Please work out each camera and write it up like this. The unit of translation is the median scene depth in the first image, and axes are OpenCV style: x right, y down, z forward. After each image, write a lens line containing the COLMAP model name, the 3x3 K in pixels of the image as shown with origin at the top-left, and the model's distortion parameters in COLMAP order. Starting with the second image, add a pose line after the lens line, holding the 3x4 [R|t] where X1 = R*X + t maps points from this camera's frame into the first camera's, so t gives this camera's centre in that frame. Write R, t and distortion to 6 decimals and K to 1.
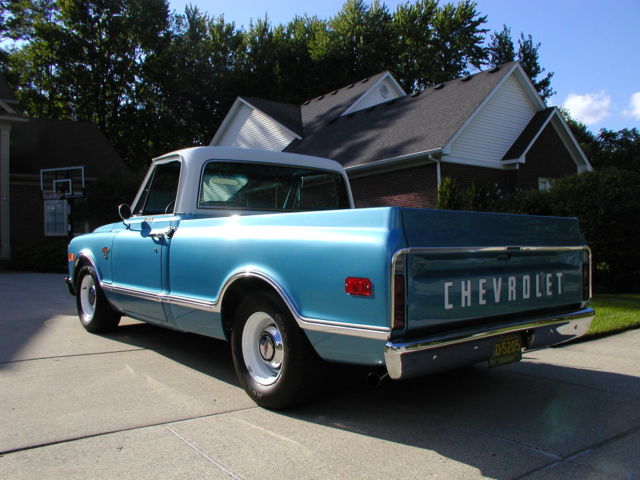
lens RADIAL K [[594.9, 0, 315.1], [0, 594.9, 241.9], [0, 0, 1]] dist [-0.229040, 0.285200]
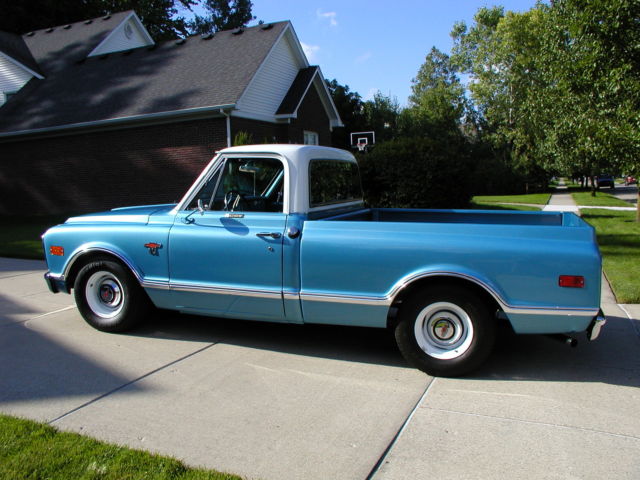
lens RADIAL K [[594.9, 0, 315.1], [0, 594.9, 241.9], [0, 0, 1]] dist [-0.229040, 0.285200]
pose [[0.859470, -0.061518, 0.507471, -0.178530], [0.005604, 0.993807, 0.110982, -0.027541], [-0.511156, -0.092542, 0.854492, 0.018596]]
